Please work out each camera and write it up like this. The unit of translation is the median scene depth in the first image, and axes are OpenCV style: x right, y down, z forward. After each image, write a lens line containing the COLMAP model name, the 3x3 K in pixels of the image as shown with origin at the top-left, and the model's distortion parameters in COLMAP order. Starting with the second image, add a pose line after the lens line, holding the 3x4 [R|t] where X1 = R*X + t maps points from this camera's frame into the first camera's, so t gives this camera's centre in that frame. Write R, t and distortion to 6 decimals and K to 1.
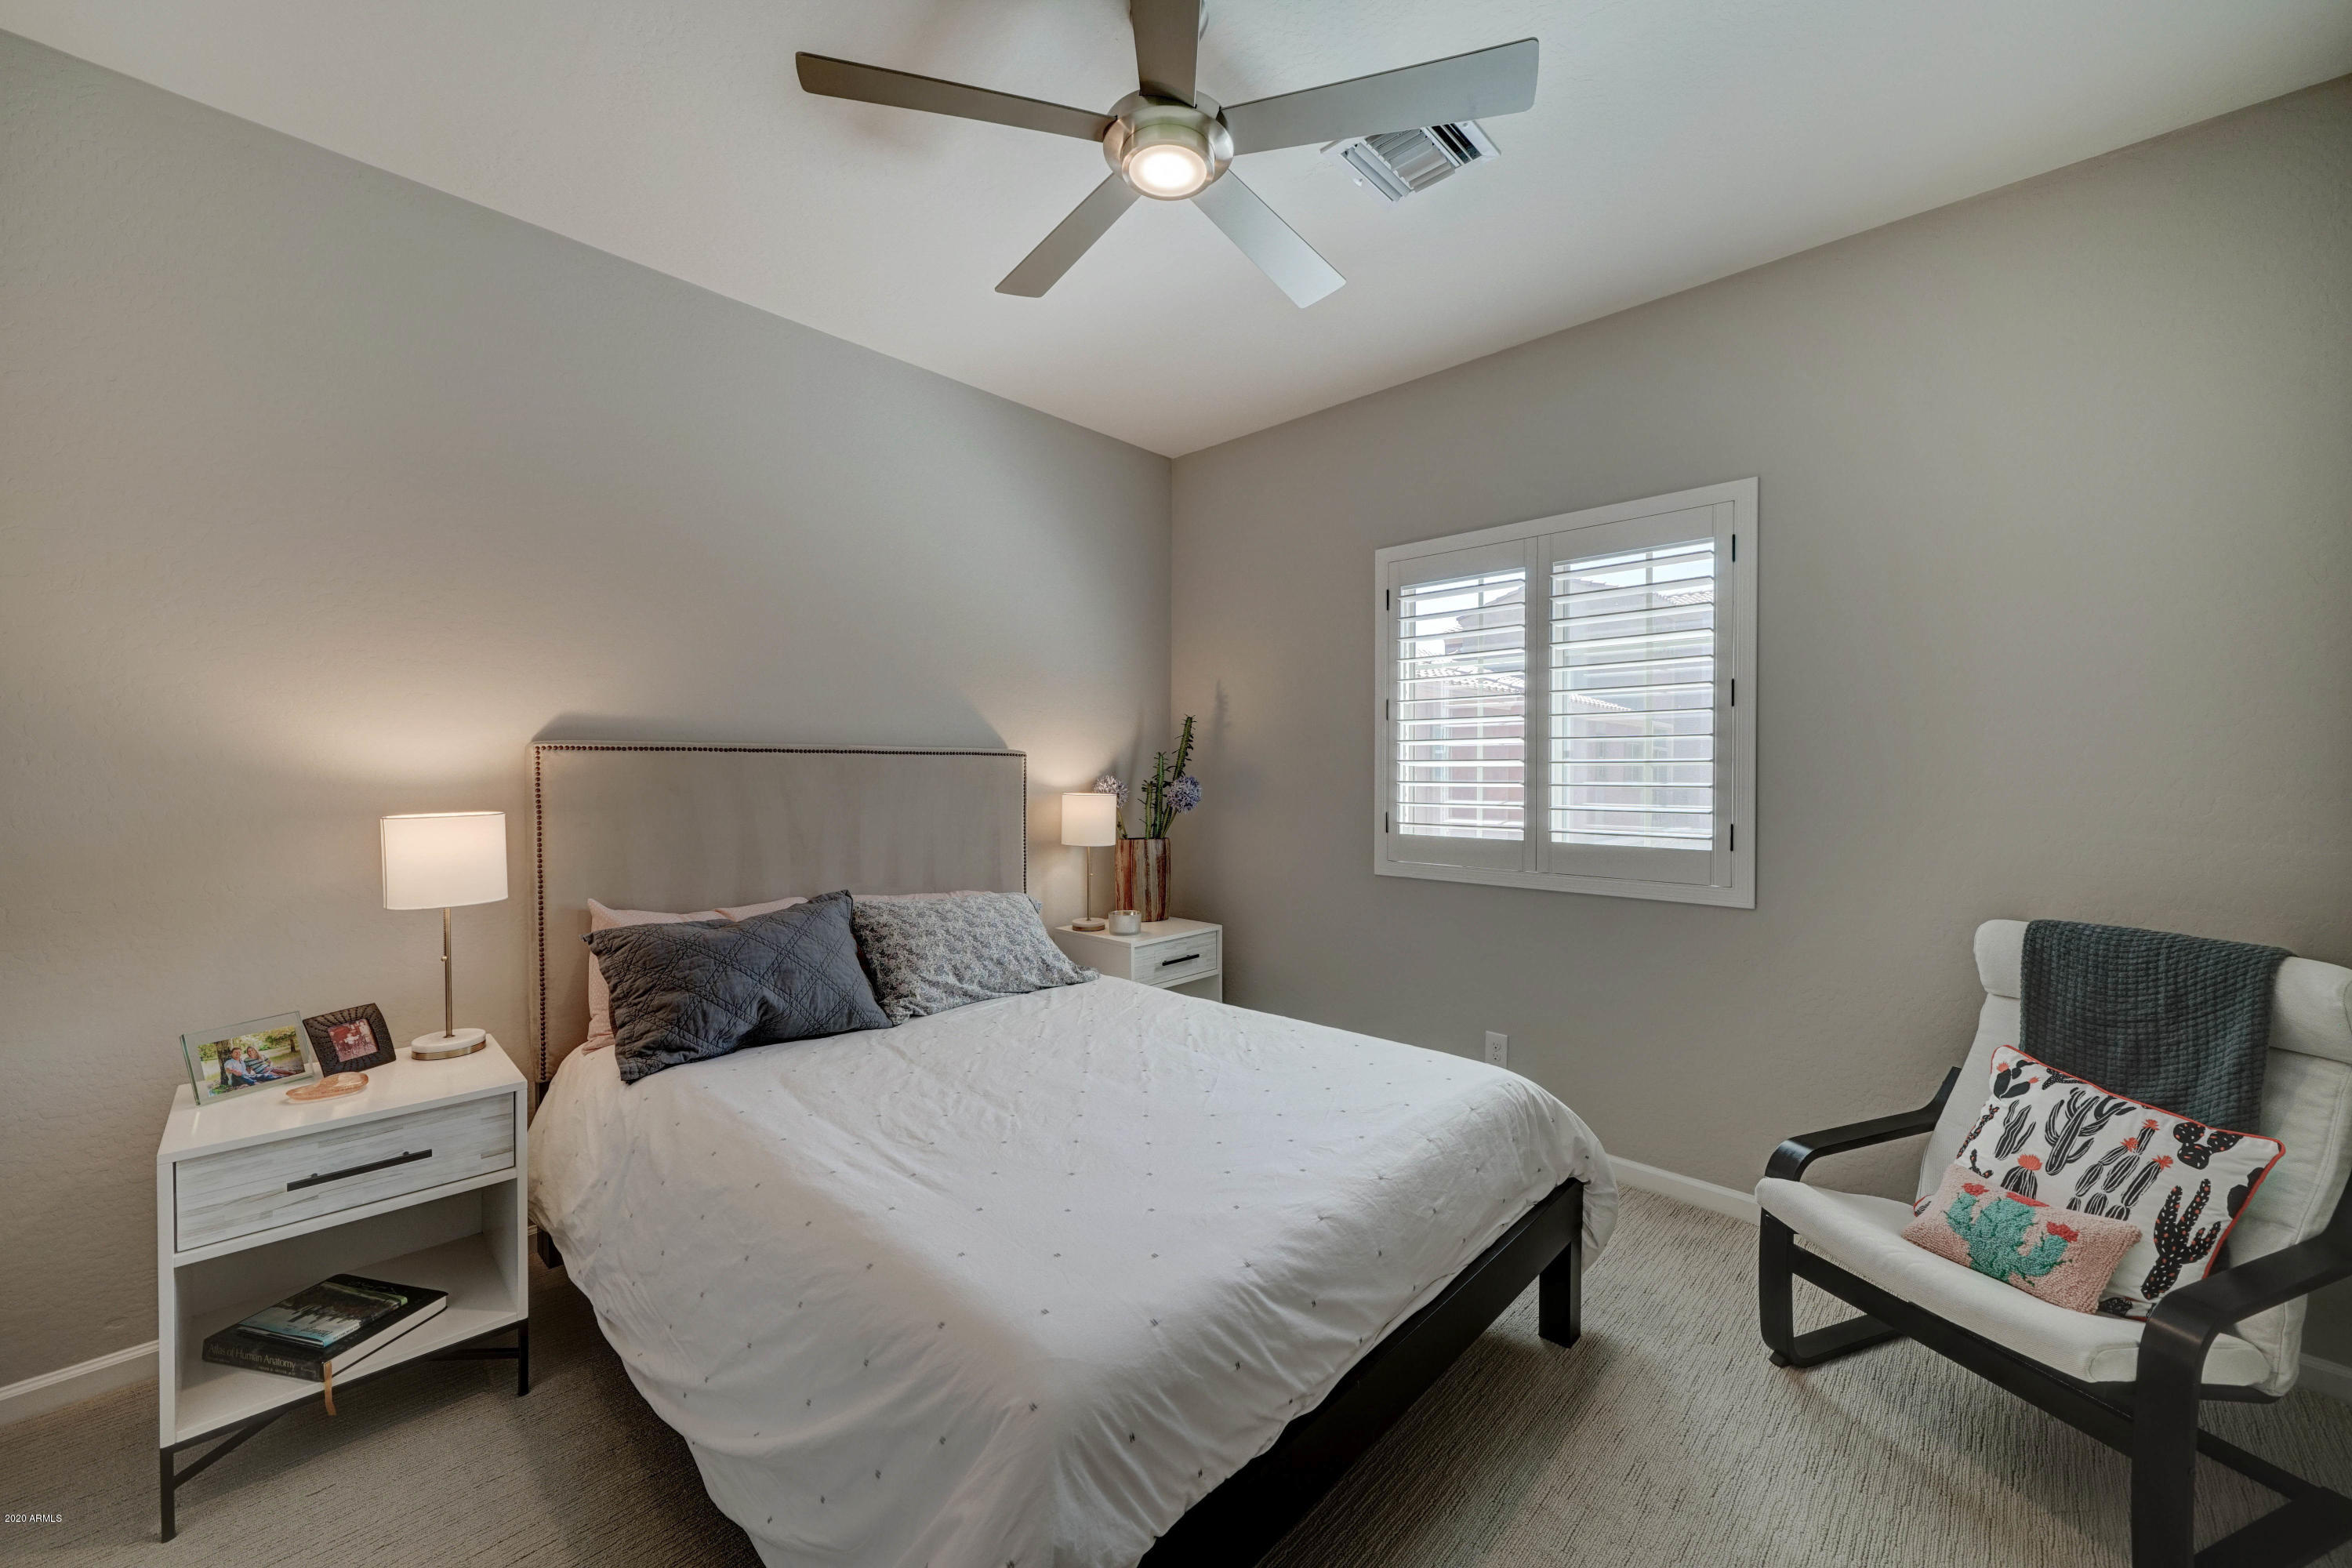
lens RADIAL K [[898.9, 0, 1177.5], [0, 898.9, 774.7], [0, 0, 1]] dist [-0.002297, -0.000018]
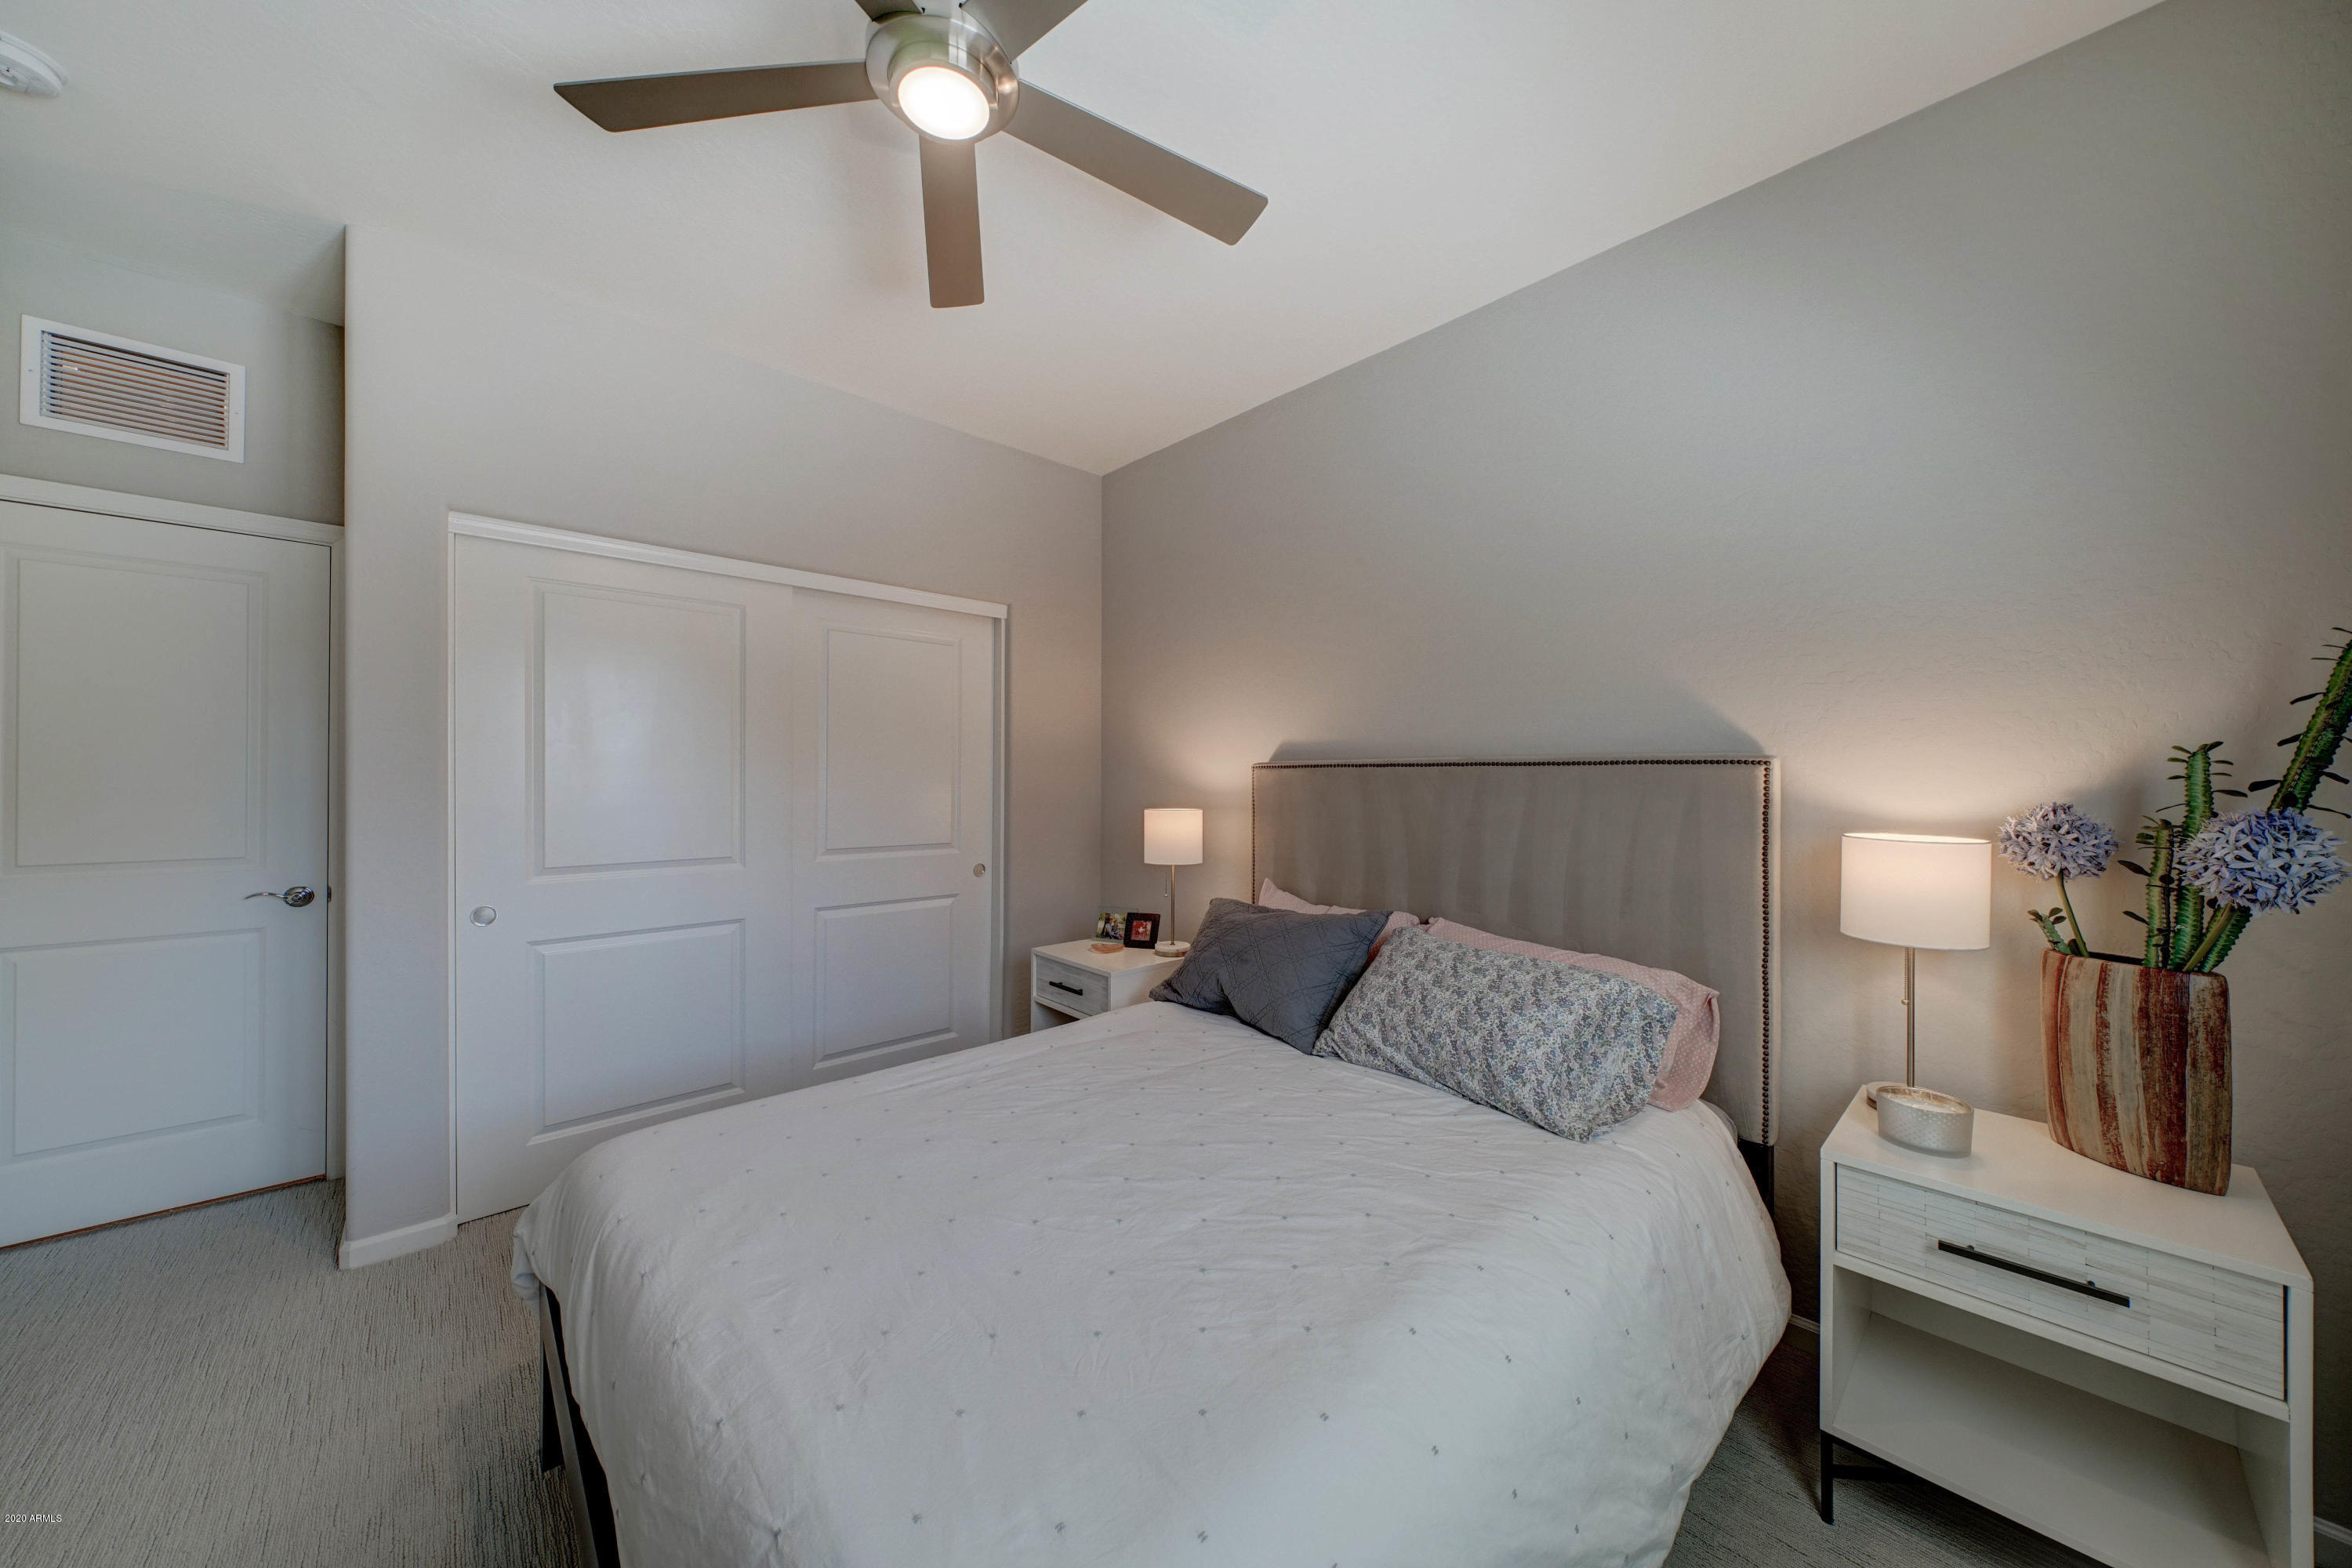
lens RADIAL K [[802.2, 0, 1176.0], [0, 802.2, 778.6], [0, 0, 1]] dist [-0.002969, -0.000088]
pose [[-0.071409, -0.006656, -0.997425, 0.553164], [-0.018048, 0.999823, -0.005380, -0.001420], [0.997284, 0.017617, -0.071516, 0.951258]]
